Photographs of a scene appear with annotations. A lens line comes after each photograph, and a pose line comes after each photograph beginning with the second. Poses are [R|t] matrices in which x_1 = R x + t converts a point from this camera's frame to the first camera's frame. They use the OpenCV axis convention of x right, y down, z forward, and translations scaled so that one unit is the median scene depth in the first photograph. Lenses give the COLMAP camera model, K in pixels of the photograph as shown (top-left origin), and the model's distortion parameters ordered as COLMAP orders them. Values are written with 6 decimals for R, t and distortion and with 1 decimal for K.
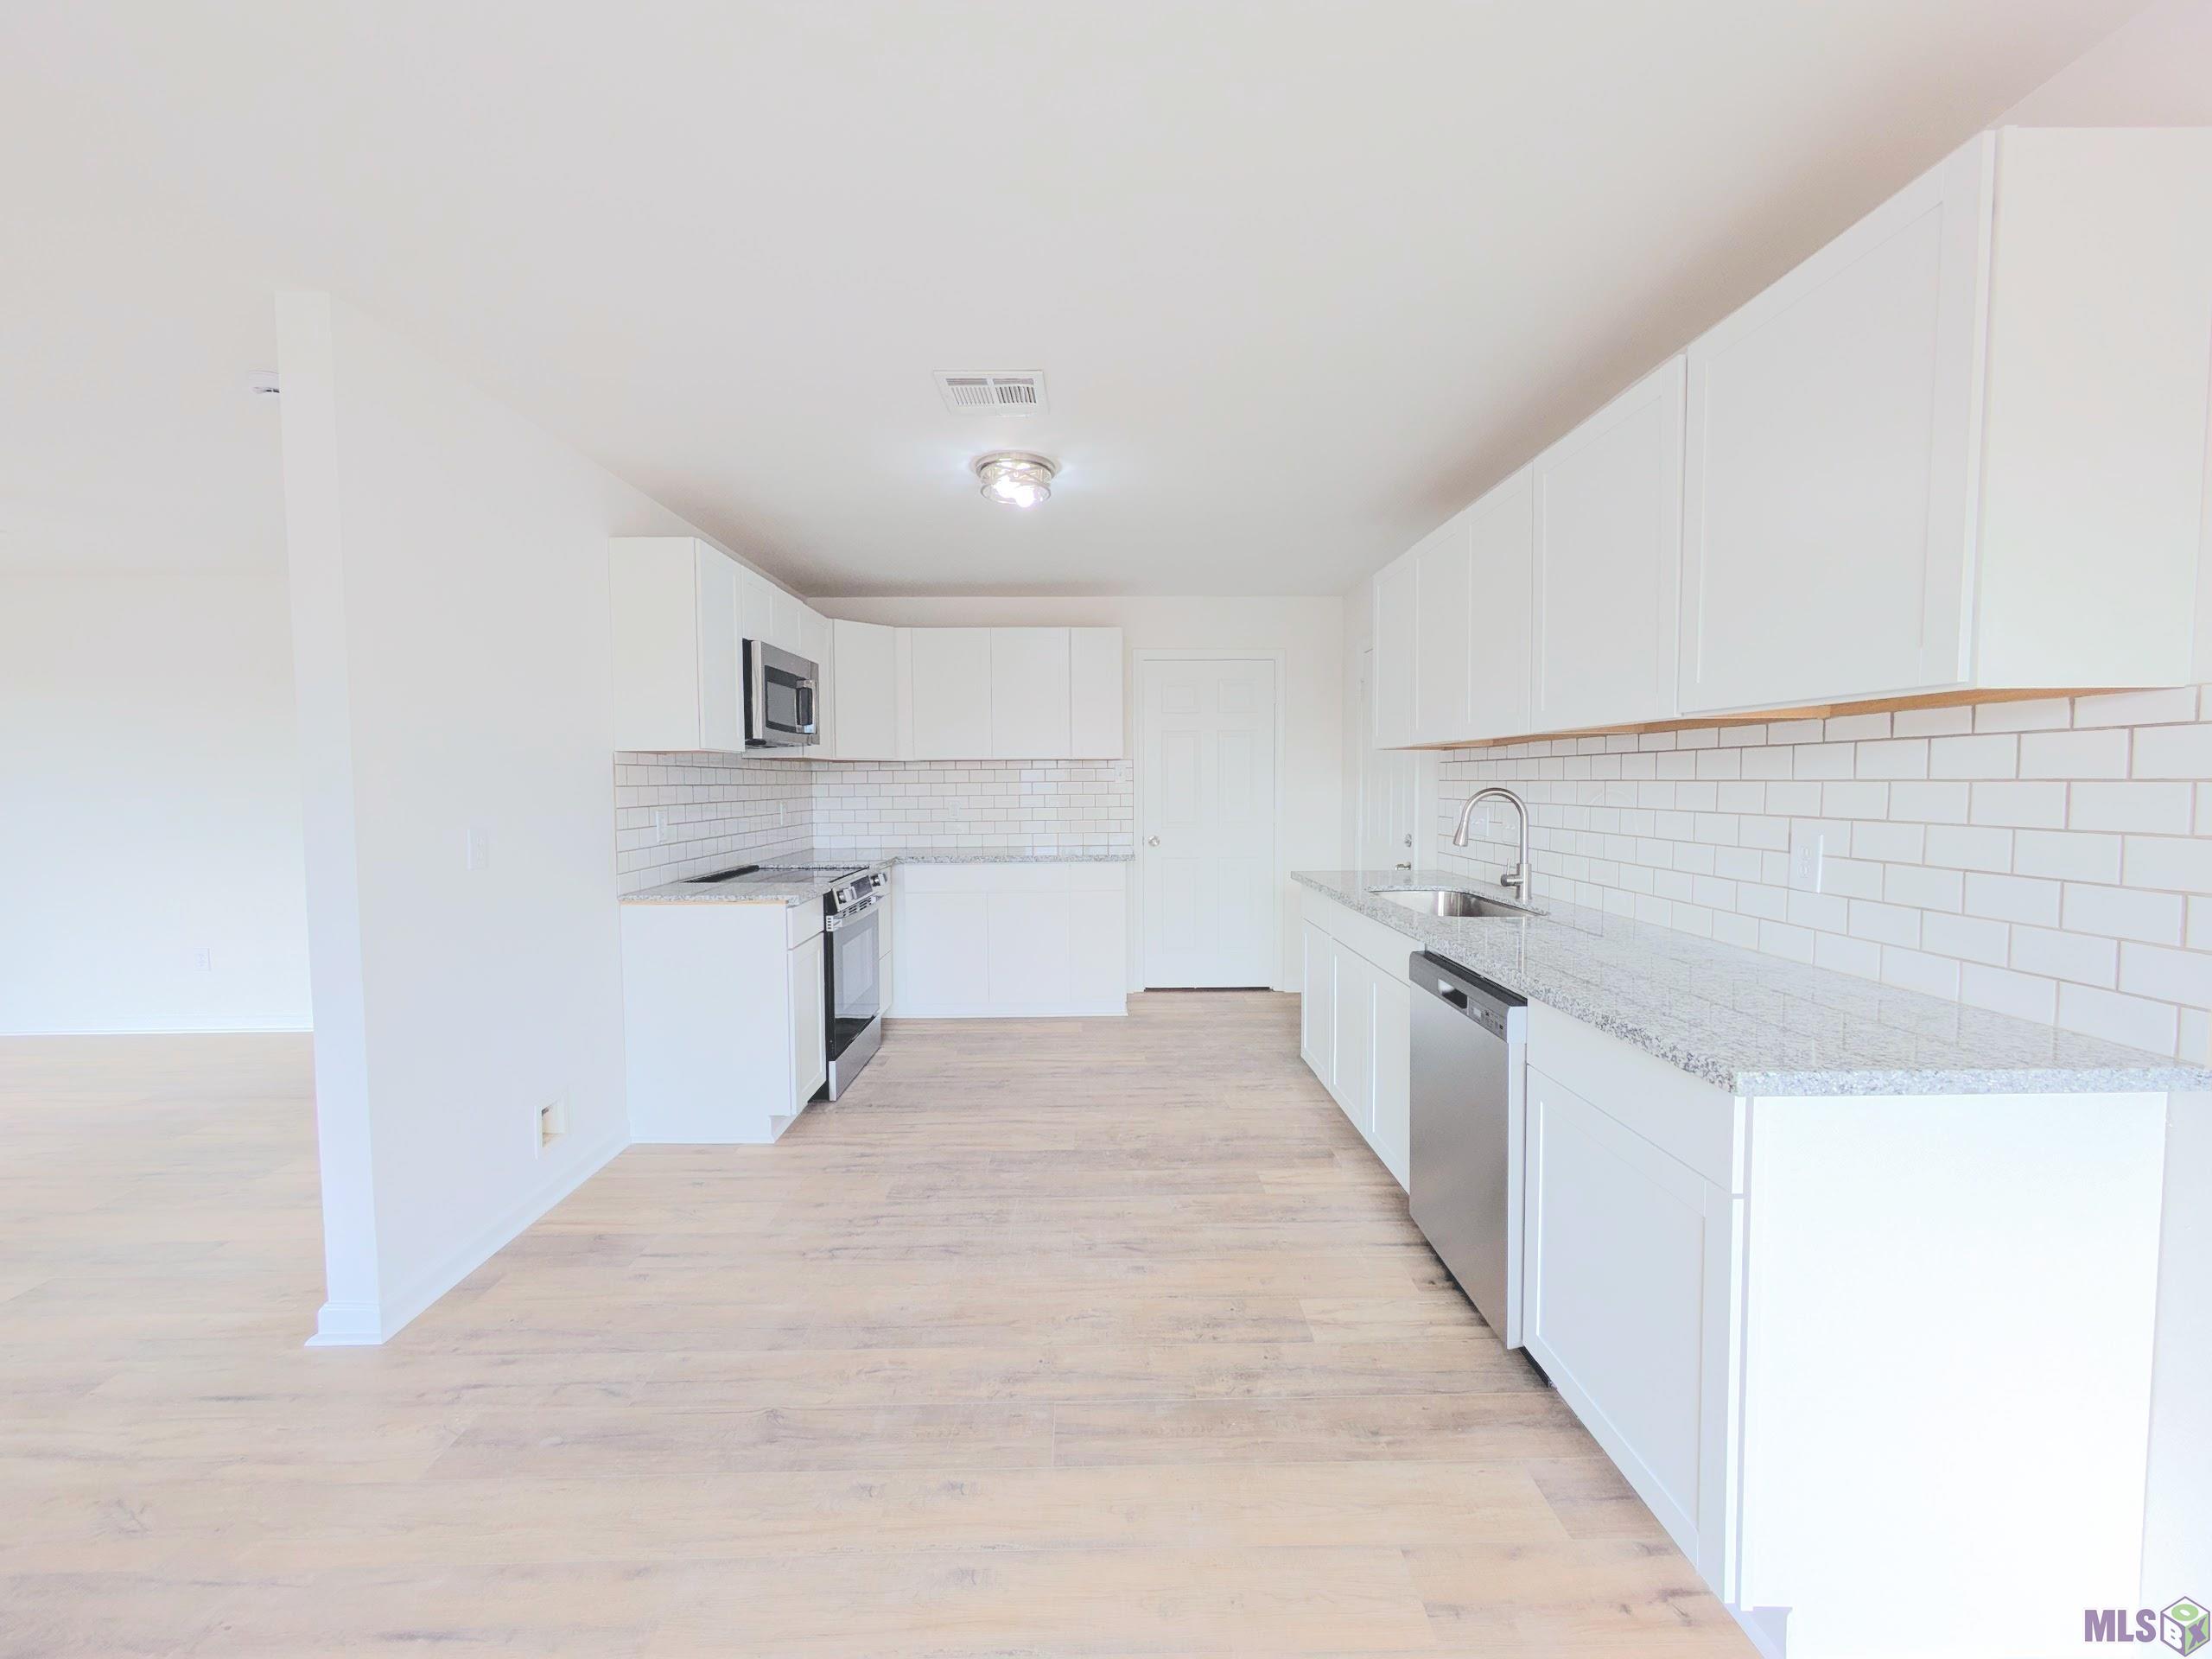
lens RADIAL K [[876.2, 0, 1097.6], [0, 876.2, 822.2], [0, 0, 1]] dist [-0.000944, -0.000117]
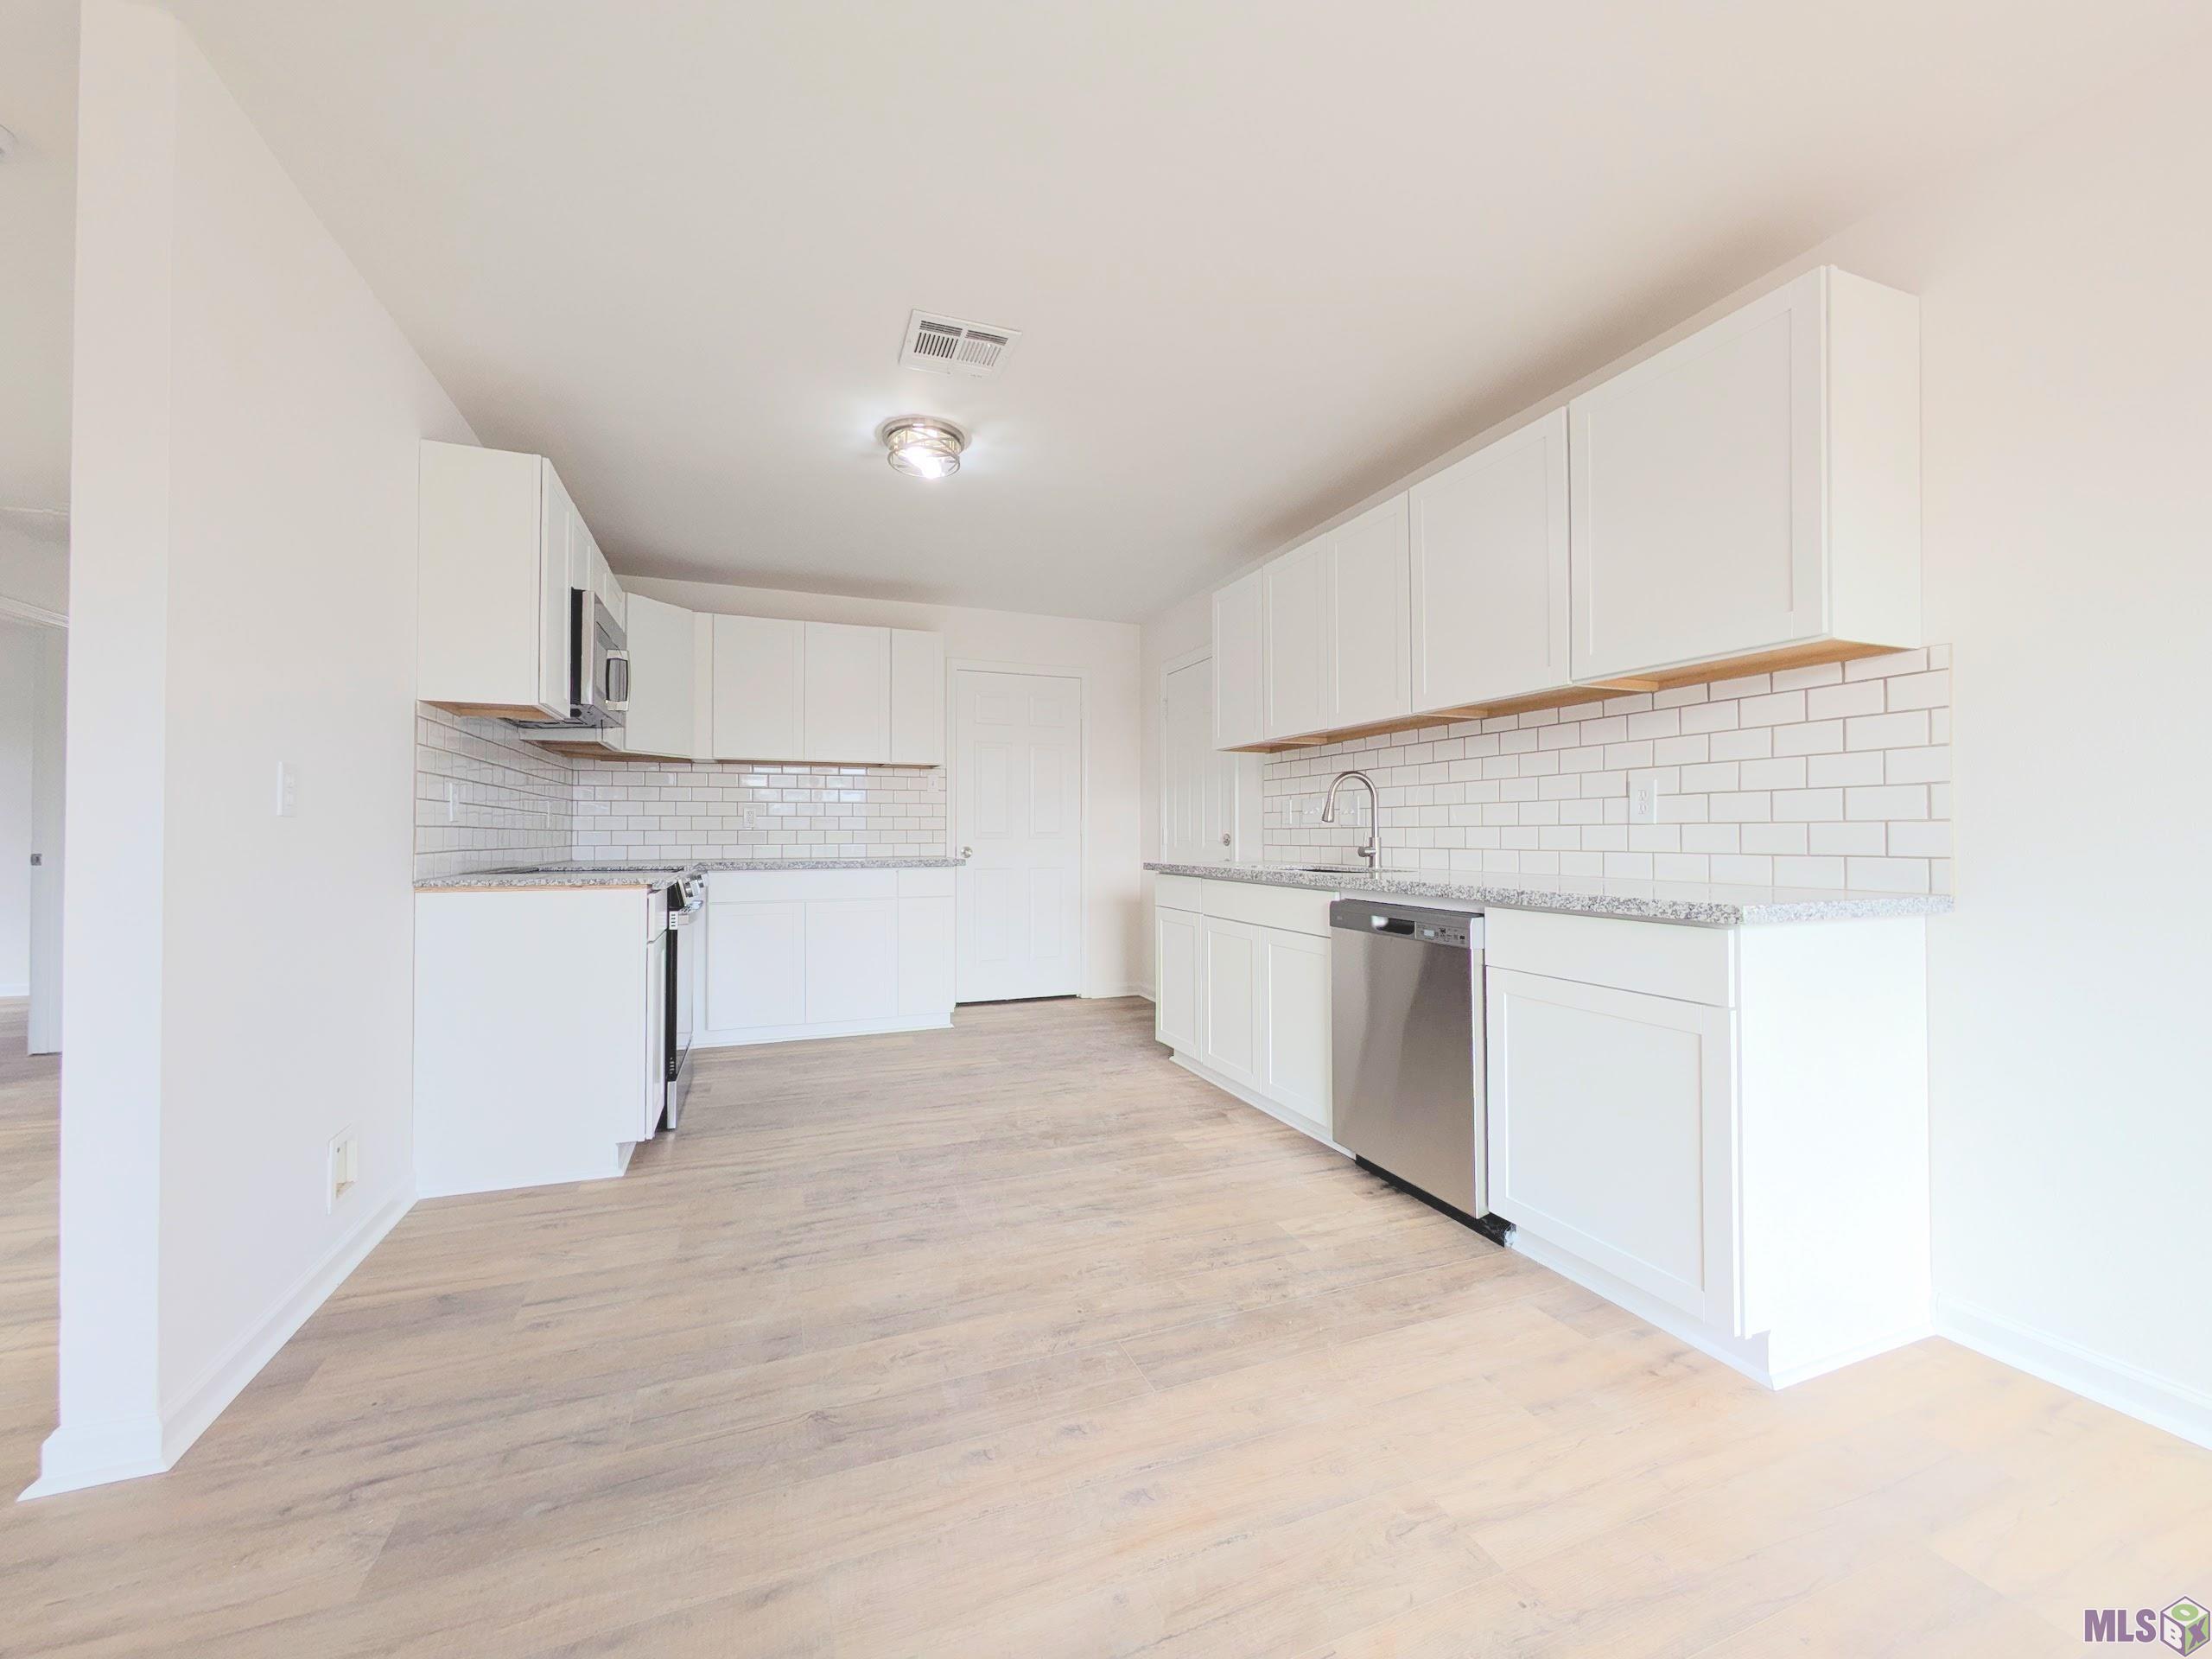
lens RADIAL K [[876.2, 0, 1097.6], [0, 876.2, 822.2], [0, 0, 1]] dist [-0.000944, -0.000117]
pose [[0.936221, 0.010656, 0.351251, -0.267481], [0.011996, 0.997988, -0.062251, 0.095476], [-0.351208, 0.062494, 0.934210, 0.041766]]
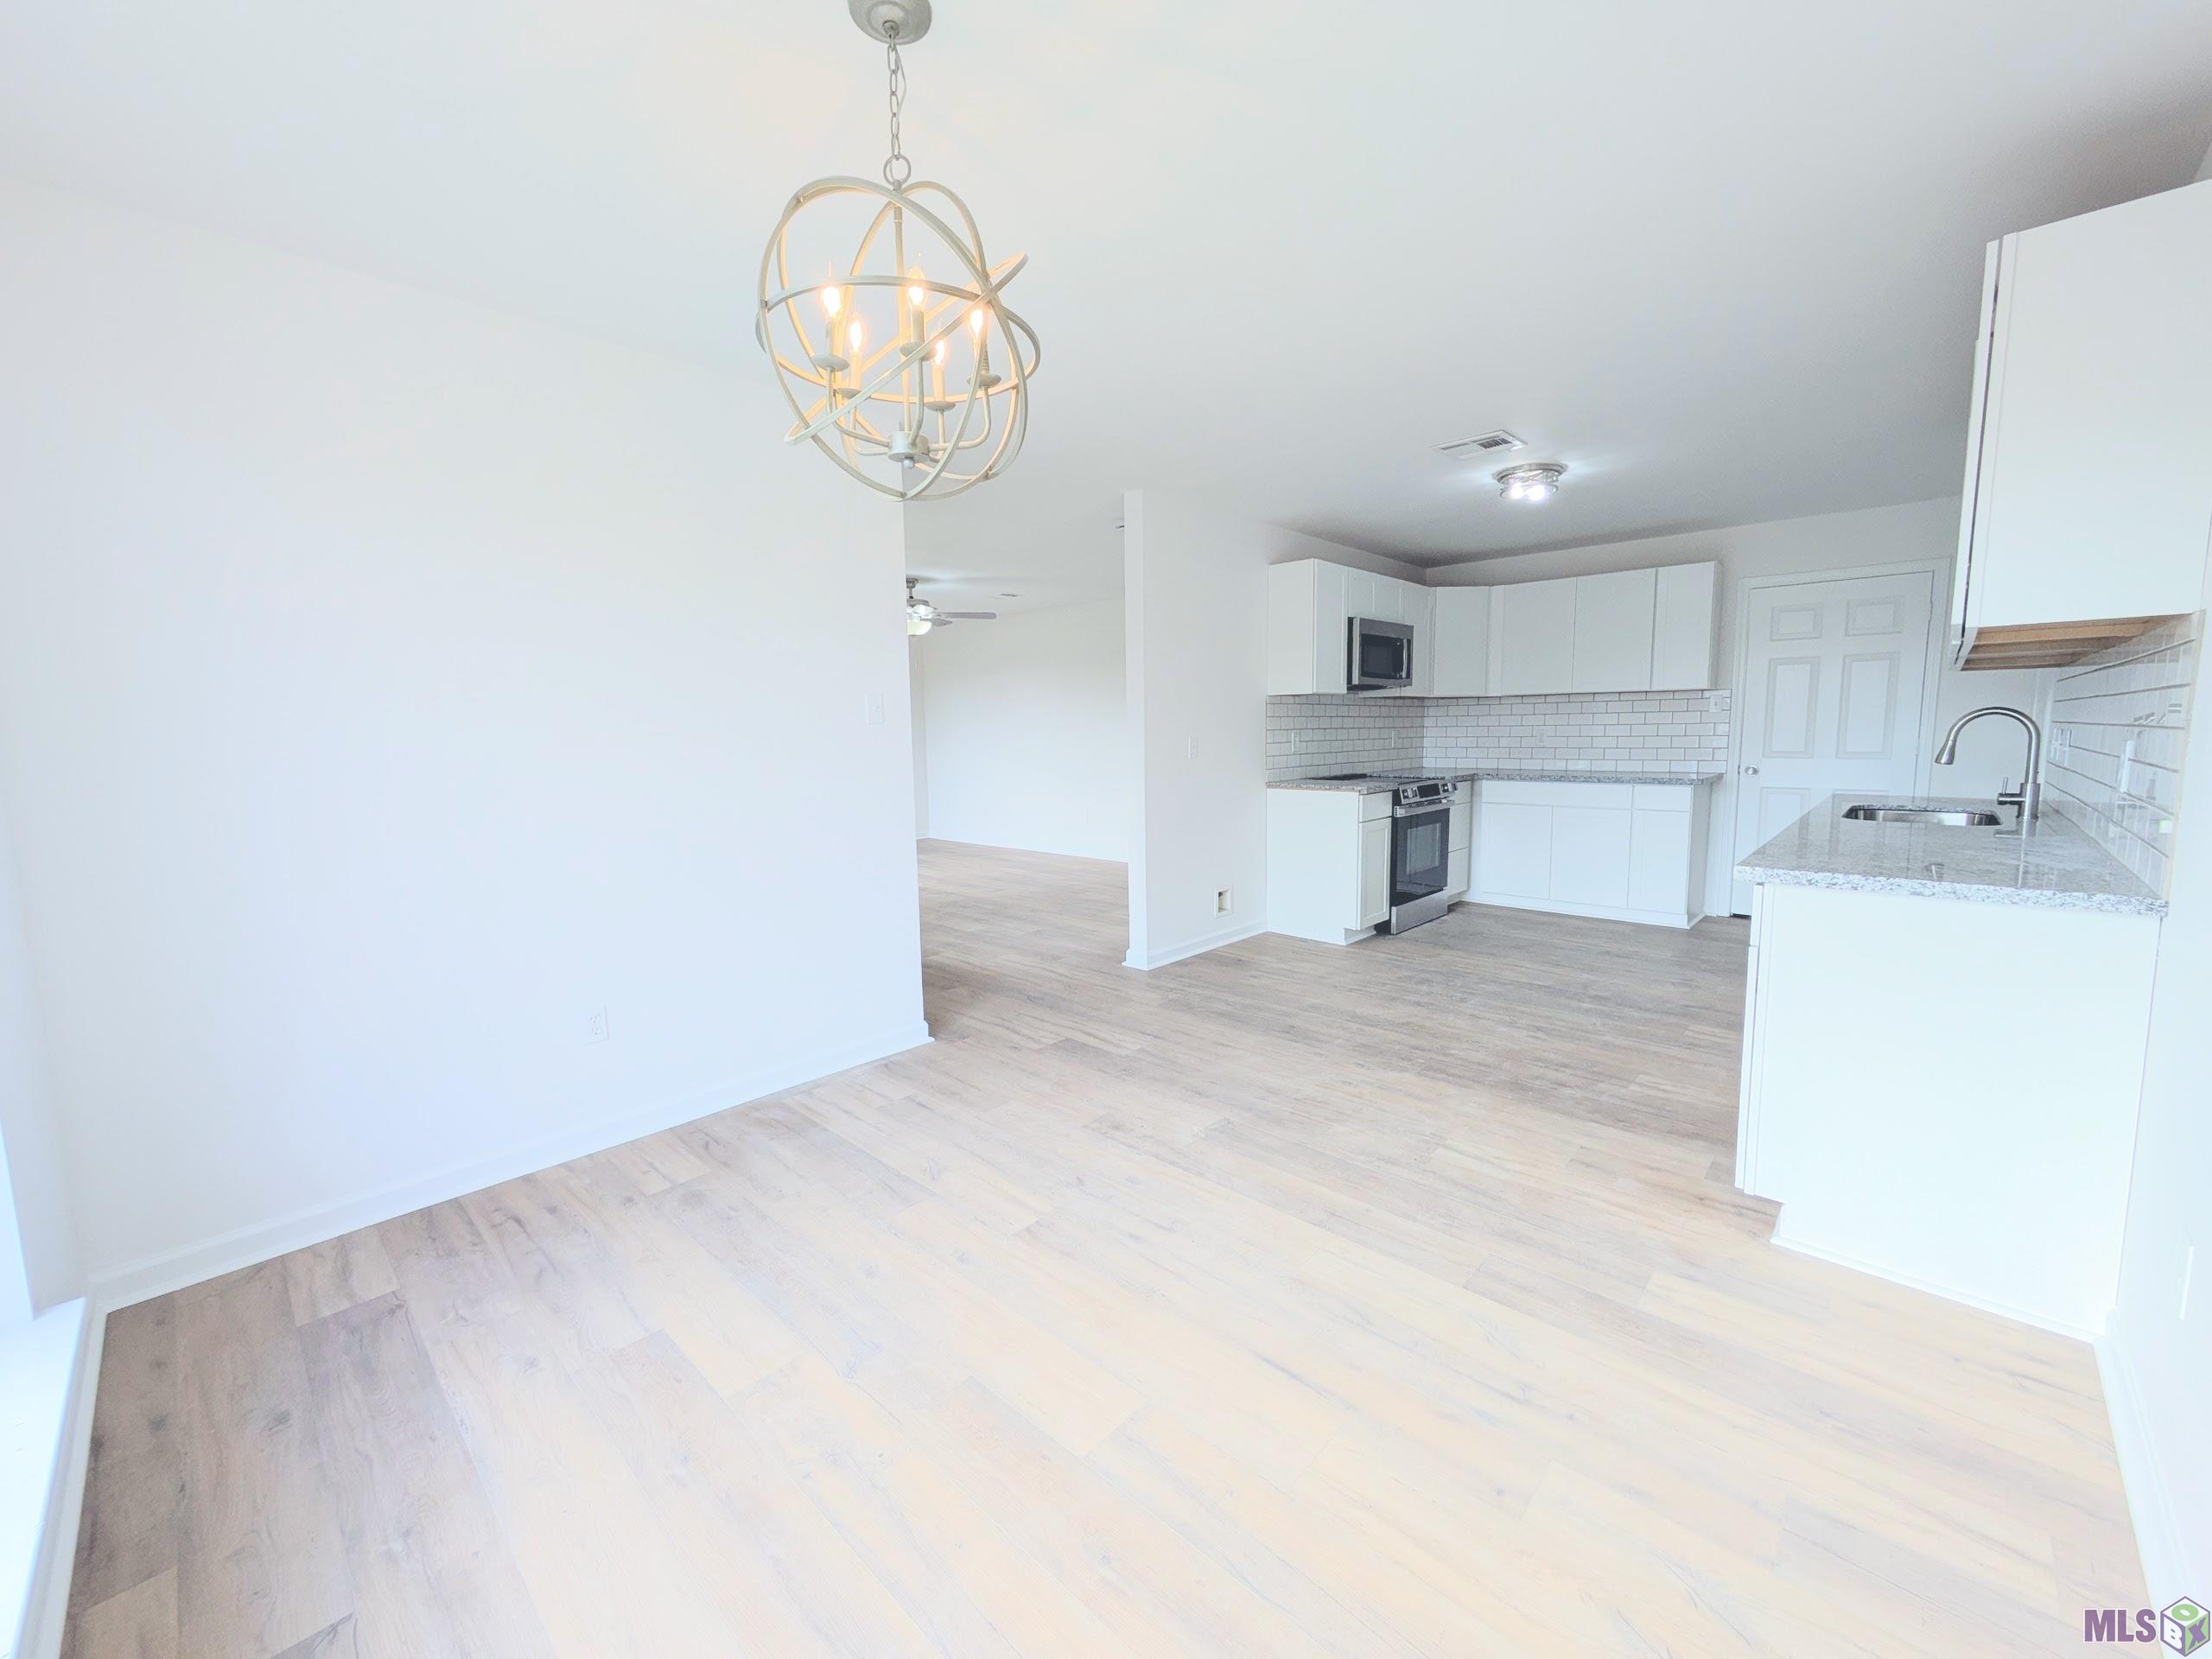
lens RADIAL K [[876.2, 0, 1097.6], [0, 876.2, 822.2], [0, 0, 1]] dist [-0.000944, -0.000117]
pose [[0.715746, 0.072222, -0.694616, 0.424227], [-0.024629, 0.996630, 0.078246, 0.039576], [0.697926, -0.038896, 0.715113, -0.460733]]
